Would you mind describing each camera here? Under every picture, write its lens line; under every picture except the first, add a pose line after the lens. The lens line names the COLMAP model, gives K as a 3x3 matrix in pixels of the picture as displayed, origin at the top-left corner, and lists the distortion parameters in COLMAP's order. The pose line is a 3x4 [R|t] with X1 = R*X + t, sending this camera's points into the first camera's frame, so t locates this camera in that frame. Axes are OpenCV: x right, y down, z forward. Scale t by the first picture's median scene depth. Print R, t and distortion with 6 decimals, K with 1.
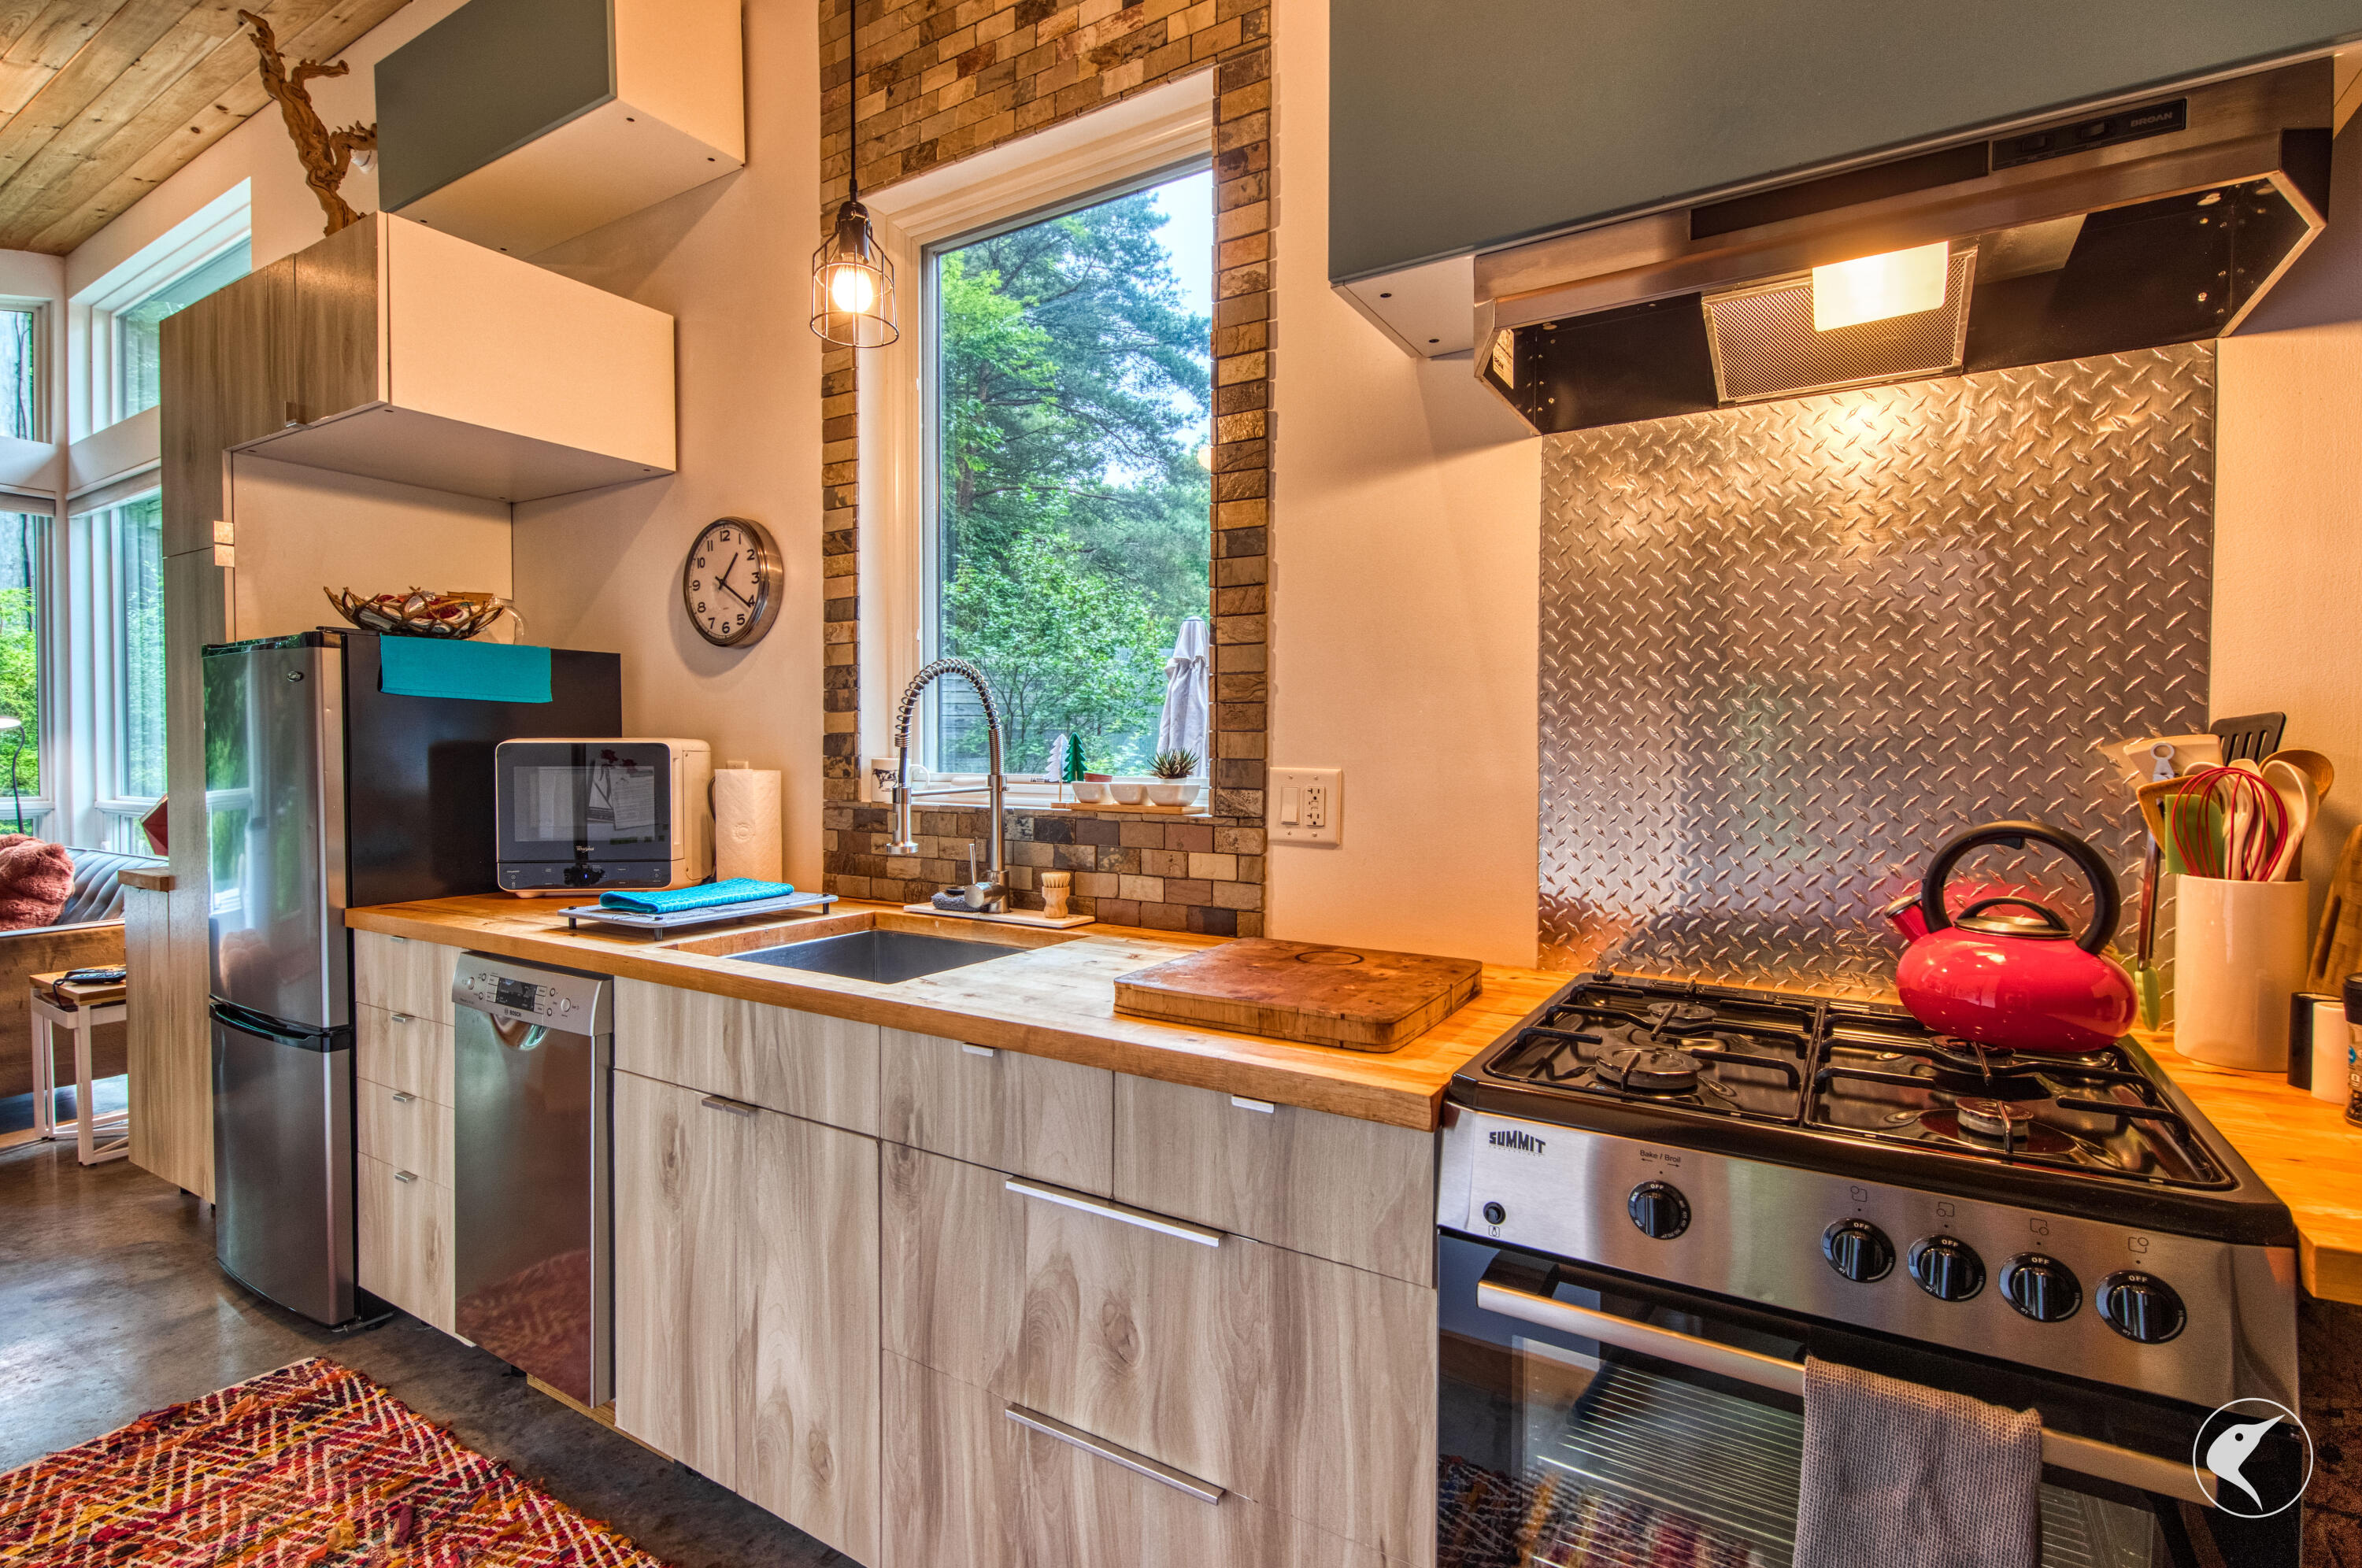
lens RADIAL K [[1014.2, 0, 1070.4], [0, 1014.2, 772.2], [0, 0, 1]] dist [0.009163, -0.005272]
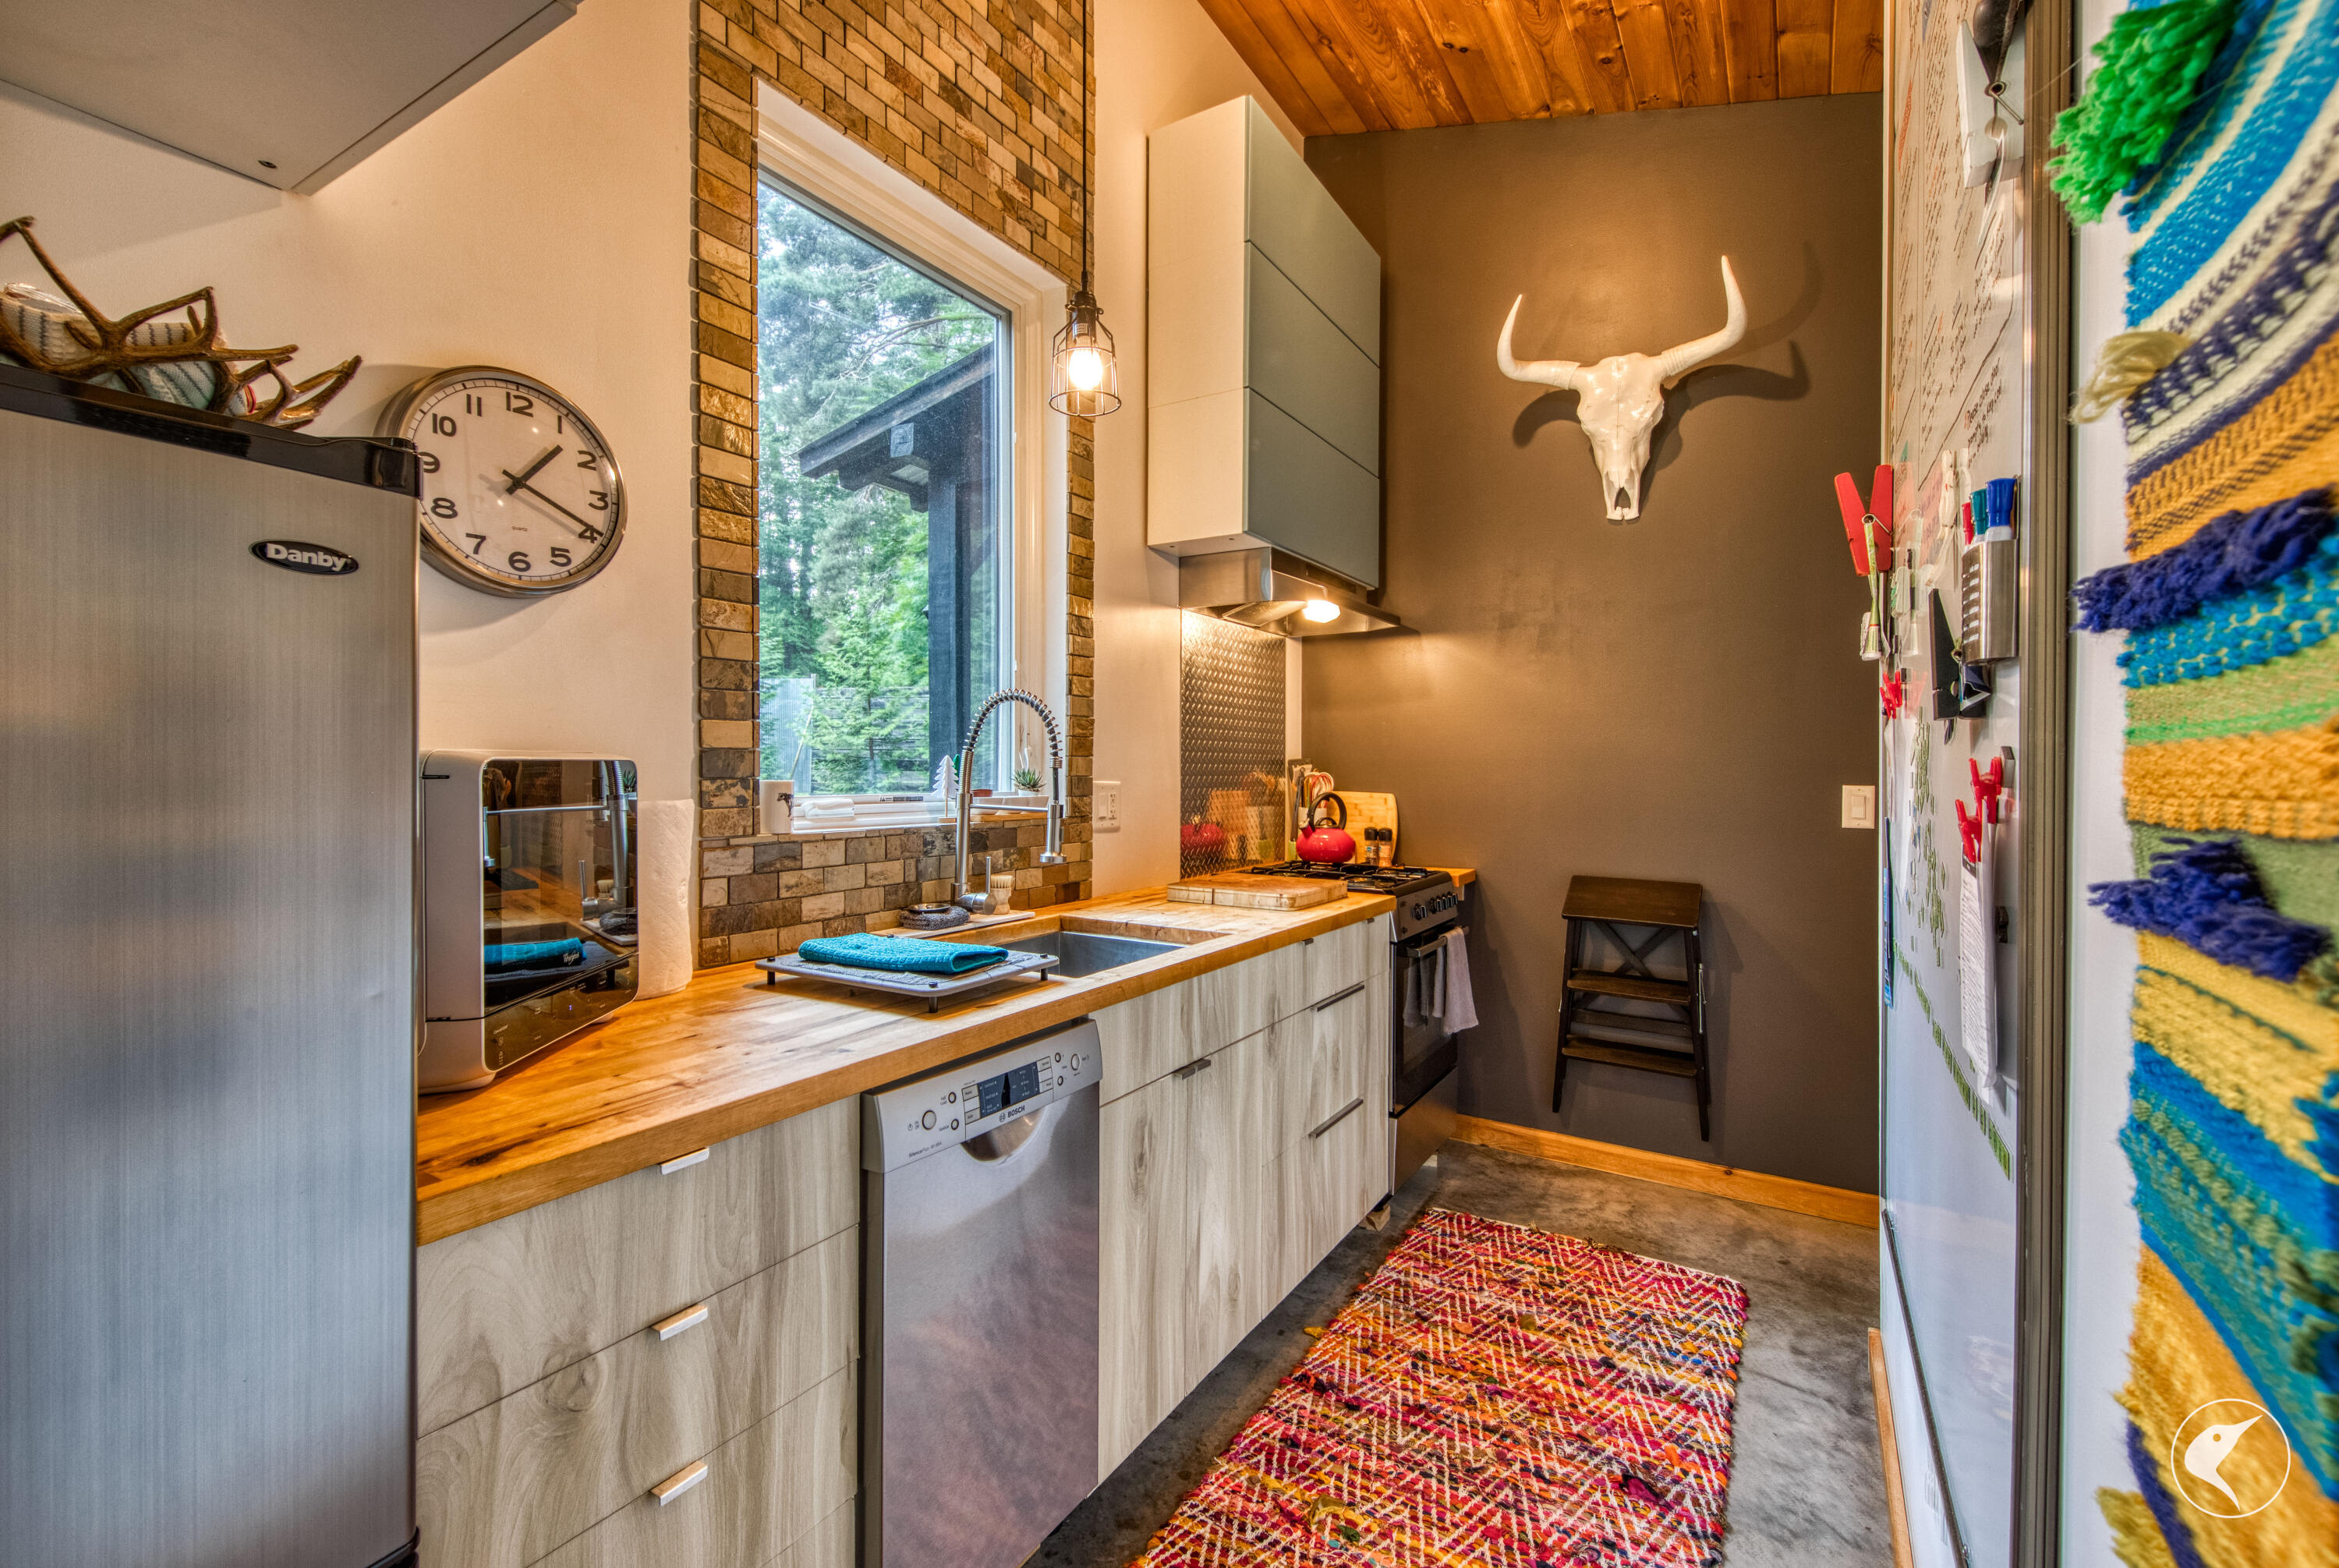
lens RADIAL K [[1004.5, 0, 1179.4], [0, 1004.5, 774.8], [0, 0, 1]] dist [0.009163, -0.005272]
pose [[0.004167, -0.008414, 0.999956, -1.124528], [0.020980, 0.999745, 0.008325, -0.020588], [-0.999771, 0.020944, 0.004342, 0.763614]]
